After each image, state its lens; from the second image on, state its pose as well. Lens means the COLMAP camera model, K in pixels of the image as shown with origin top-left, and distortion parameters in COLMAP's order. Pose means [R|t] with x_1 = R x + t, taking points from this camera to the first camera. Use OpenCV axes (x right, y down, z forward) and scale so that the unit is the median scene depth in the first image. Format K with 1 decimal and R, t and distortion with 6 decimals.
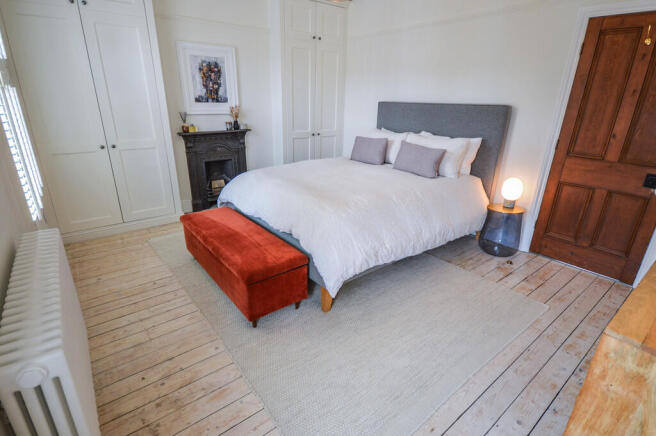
lens RADIAL K [[330.1, 0, 323.1], [0, 330.1, 218.7], [0, 0, 1]] dist [0.004523, 0.000132]
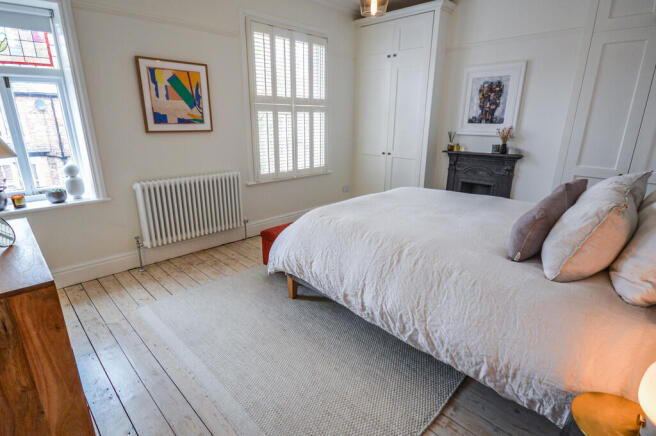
lens RADIAL K [[330.1, 0, 322.6], [0, 330.1, 216.3], [0, 0, 1]] dist [0.004523, 0.000132]
pose [[0.118772, 0.269629, -0.955612, 0.612248], [-0.340625, 0.915085, 0.215858, -0.155227], [0.932667, 0.299868, 0.200529, 0.459461]]
